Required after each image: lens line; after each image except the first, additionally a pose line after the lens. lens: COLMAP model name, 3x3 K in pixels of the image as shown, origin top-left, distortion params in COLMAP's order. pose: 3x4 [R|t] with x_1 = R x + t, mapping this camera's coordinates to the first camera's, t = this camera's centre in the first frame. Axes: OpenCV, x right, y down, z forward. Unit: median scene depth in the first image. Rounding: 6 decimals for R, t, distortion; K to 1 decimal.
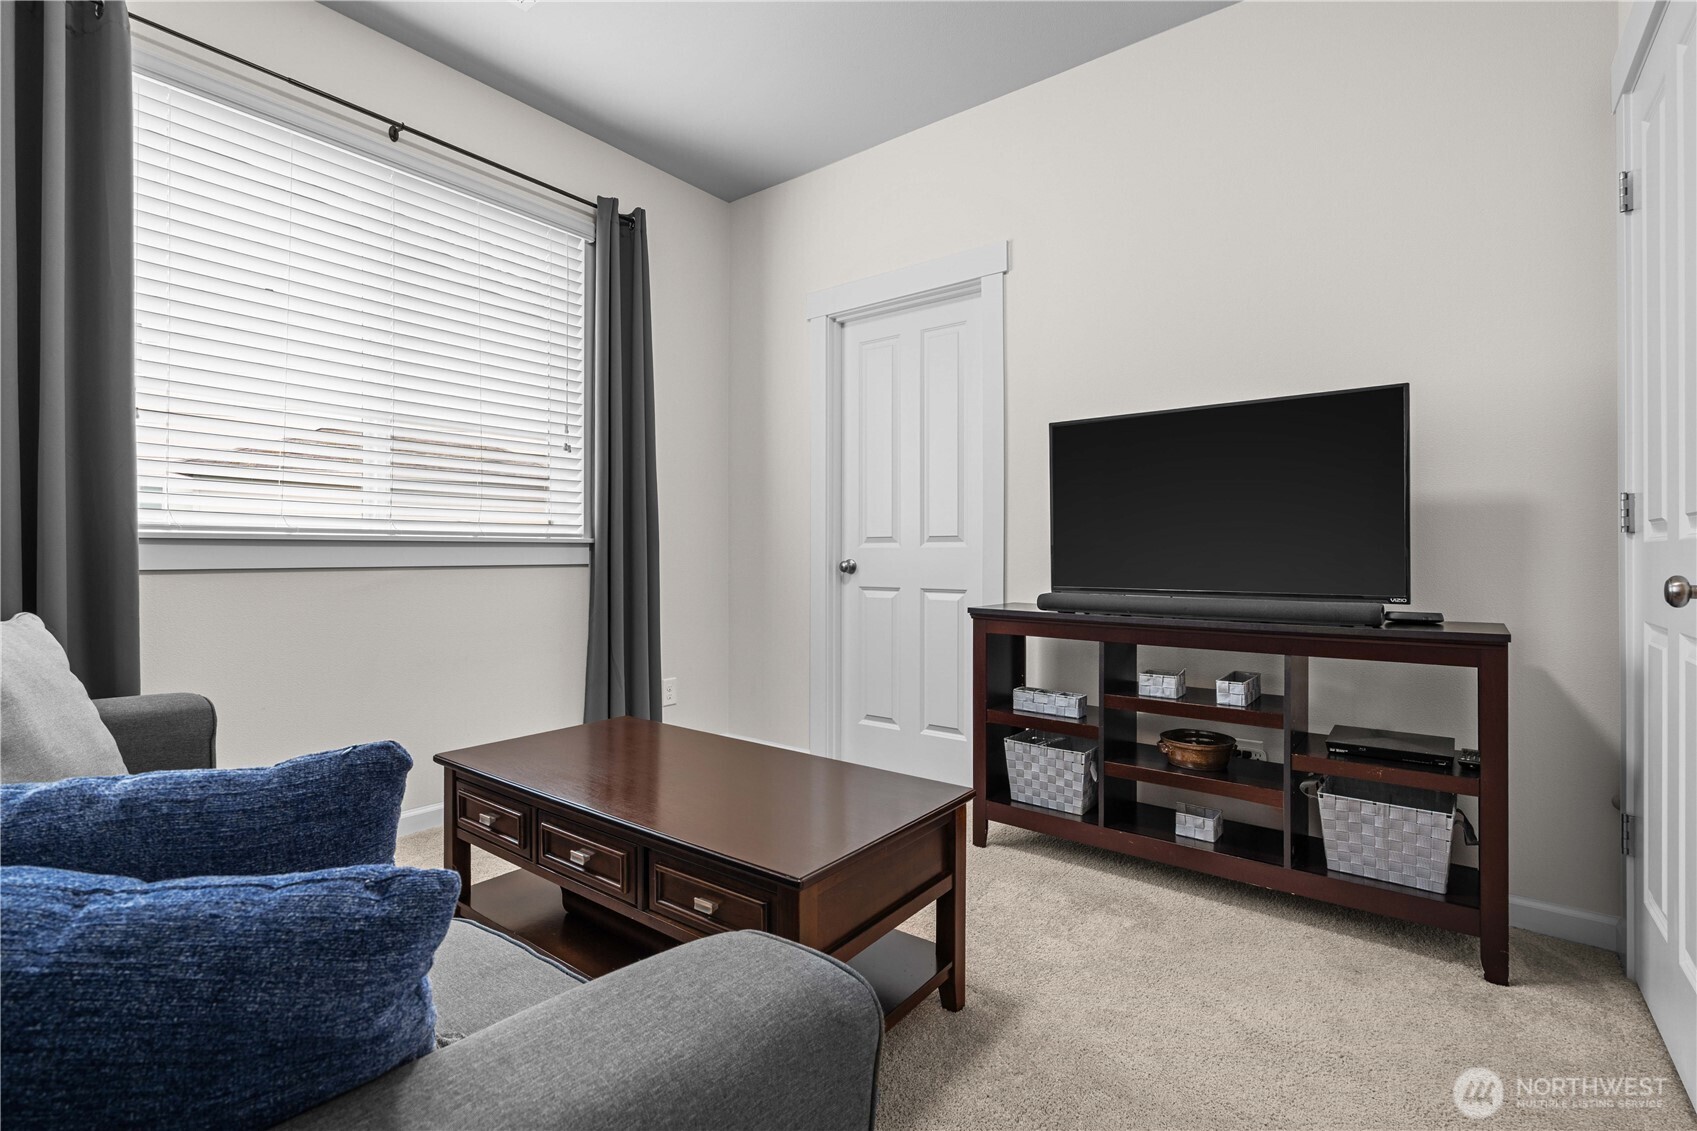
lens RADIAL K [[771.8, 0, 849.4], [0, 771.8, 559.9], [0, 0, 1]] dist [-0.001529, 0.000184]
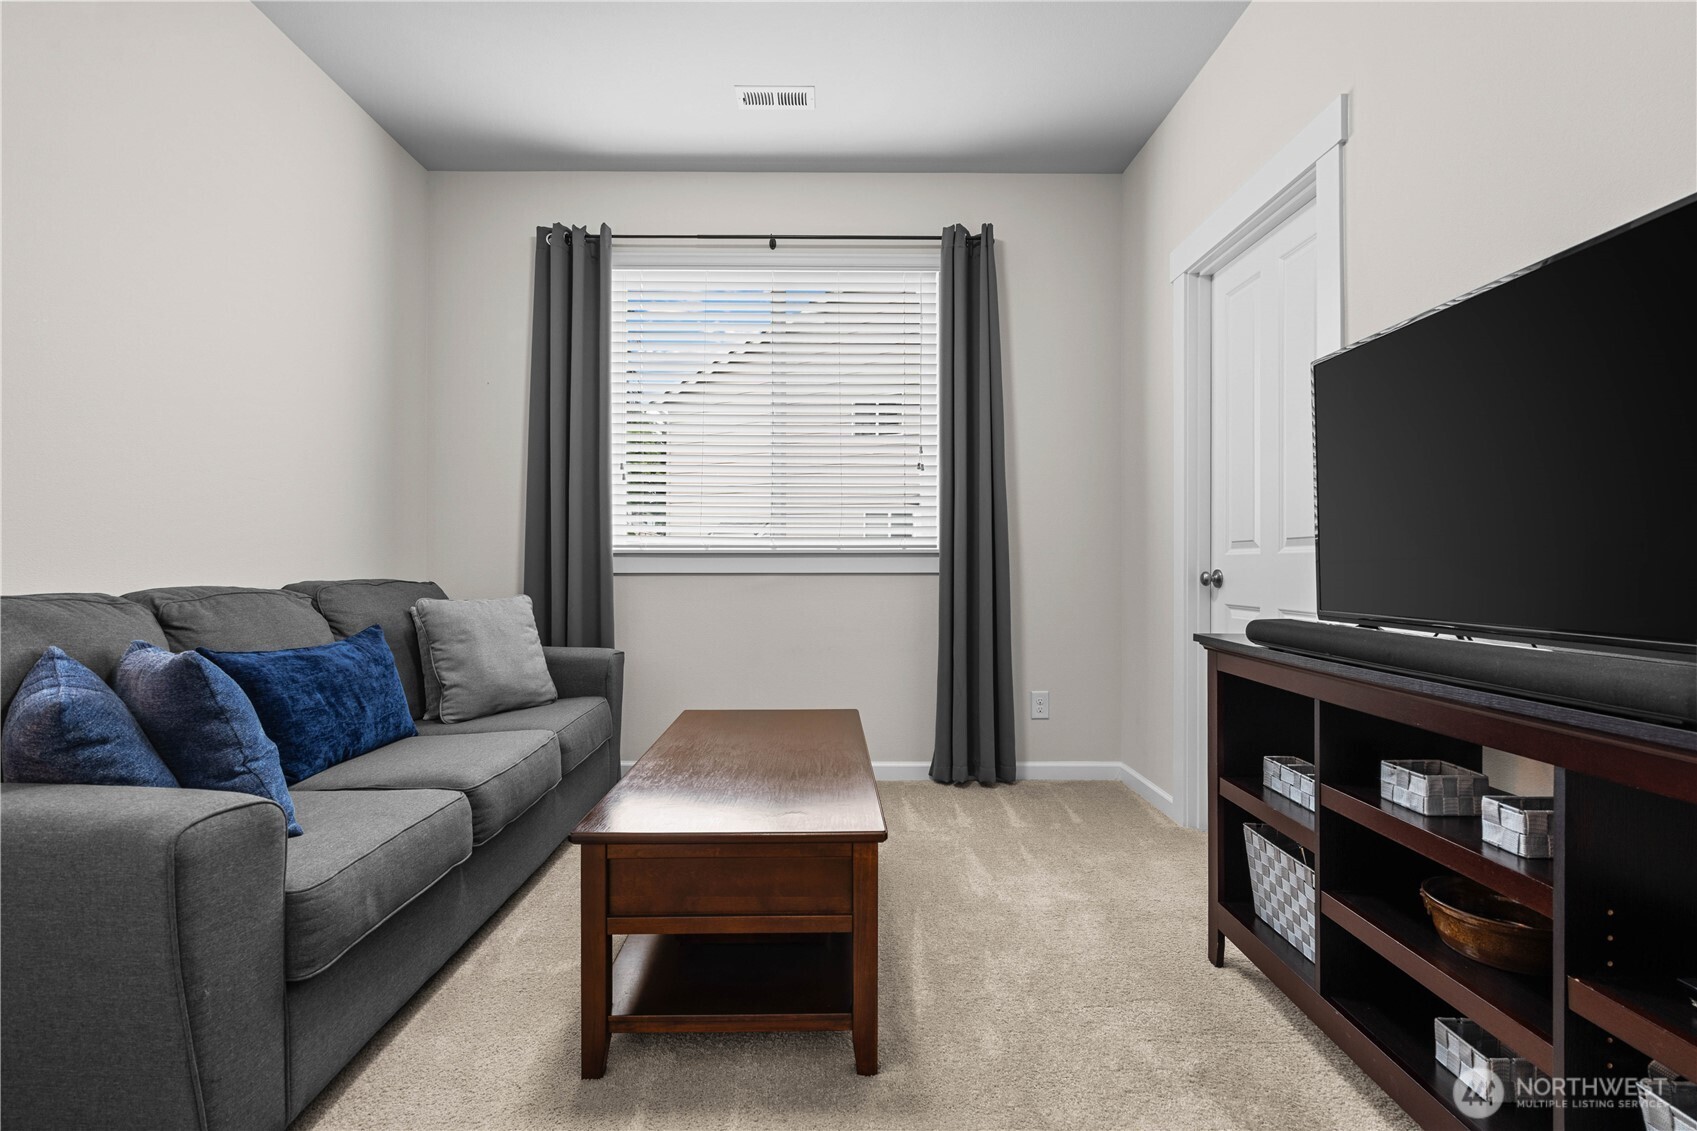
lens RADIAL K [[776.9, 0, 835.0], [0, 776.9, 570.8], [0, 0, 1]] dist [-0.001373, 0.000321]
pose [[0.618881, 0.004919, -0.785470, 0.458856], [-0.005590, 0.999983, 0.001858, 0.001782], [0.785465, 0.003241, 0.618897, 0.234496]]
